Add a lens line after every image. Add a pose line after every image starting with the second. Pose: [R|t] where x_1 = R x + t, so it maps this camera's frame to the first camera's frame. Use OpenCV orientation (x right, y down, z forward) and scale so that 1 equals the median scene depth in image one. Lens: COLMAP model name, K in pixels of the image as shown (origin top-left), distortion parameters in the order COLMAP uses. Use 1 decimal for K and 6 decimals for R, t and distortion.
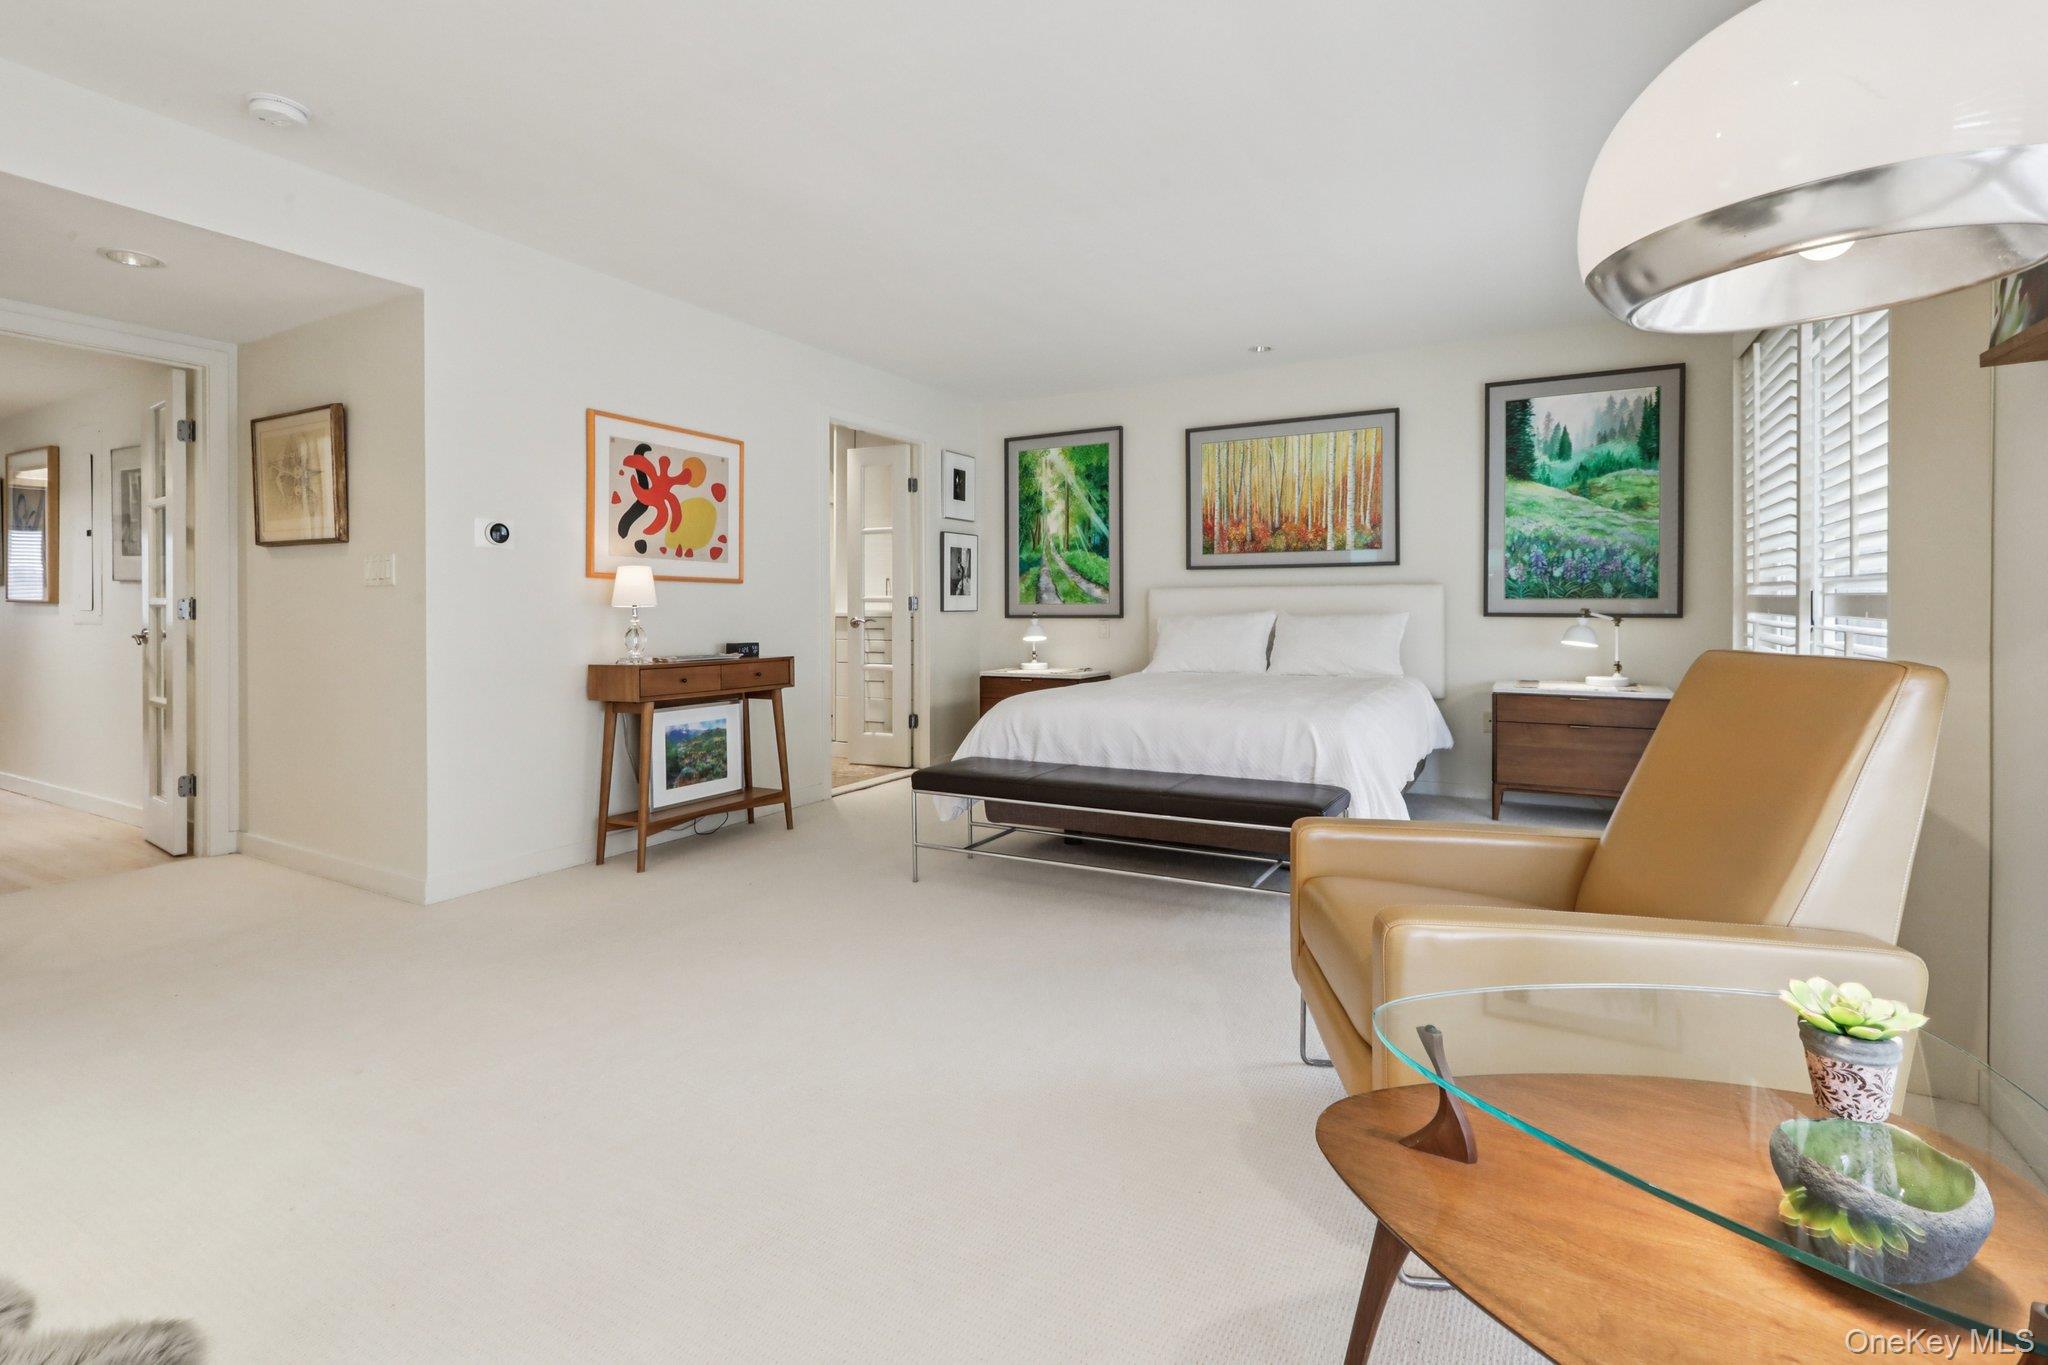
lens RADIAL K [[921.0, 0, 999.7], [0, 921.0, 607.6], [0, 0, 1]] dist [0.000805, 0.000278]
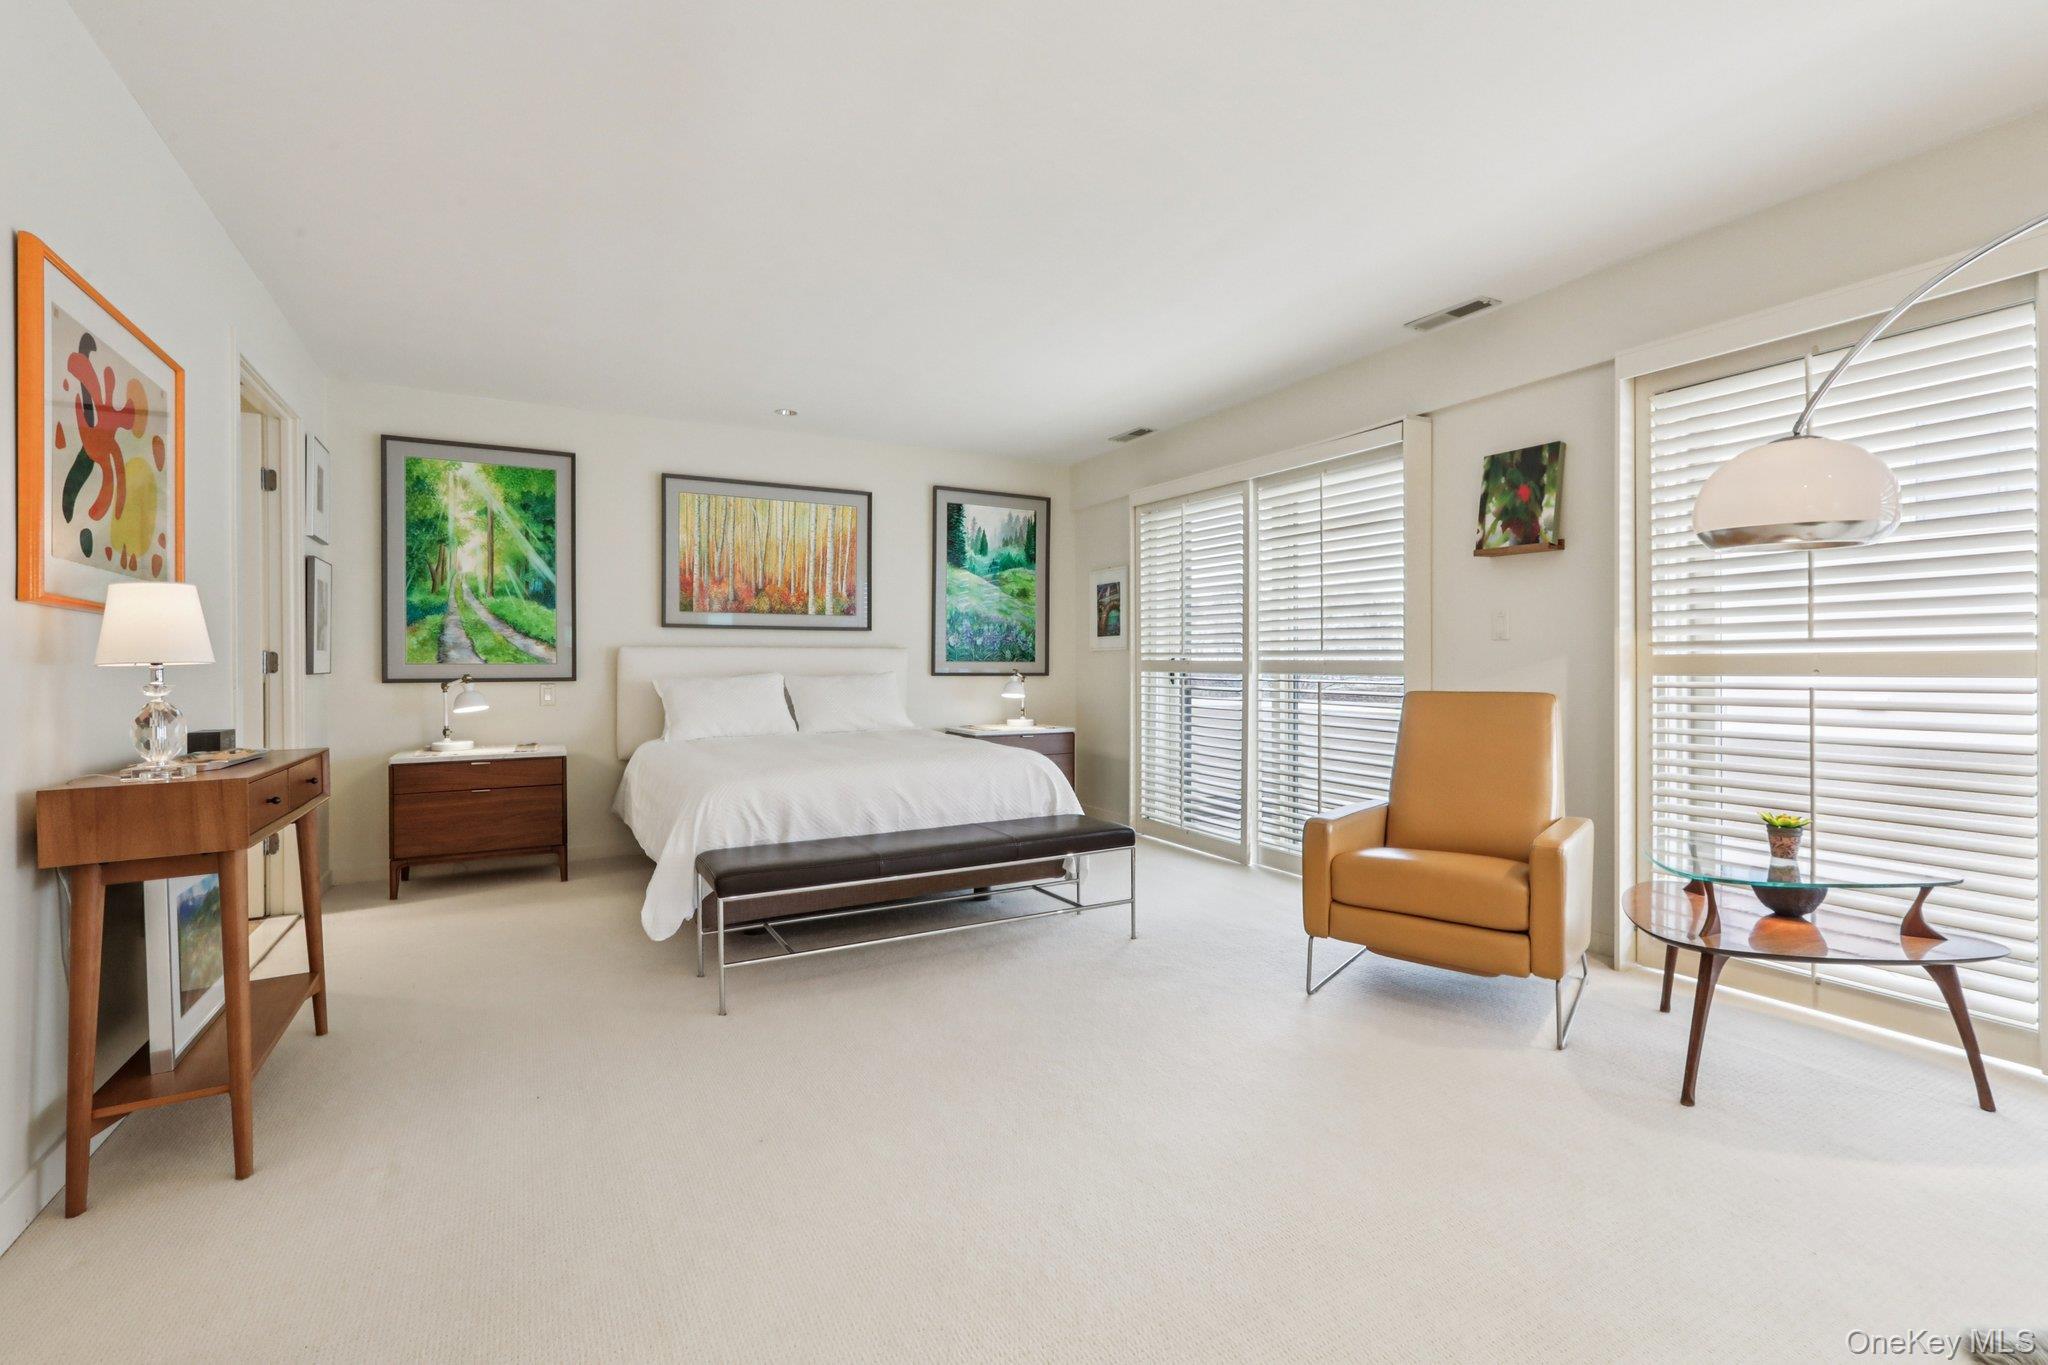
lens RADIAL K [[921.0, 0, 972.4], [0, 921.0, 678.7], [0, 0, 1]] dist [0.000805, 0.000278]
pose [[0.540969, -0.009101, 0.840993, -0.485149], [0.000733, 0.999946, 0.010350, 0.000909], [-0.841042, -0.004983, 0.540947, 0.300424]]
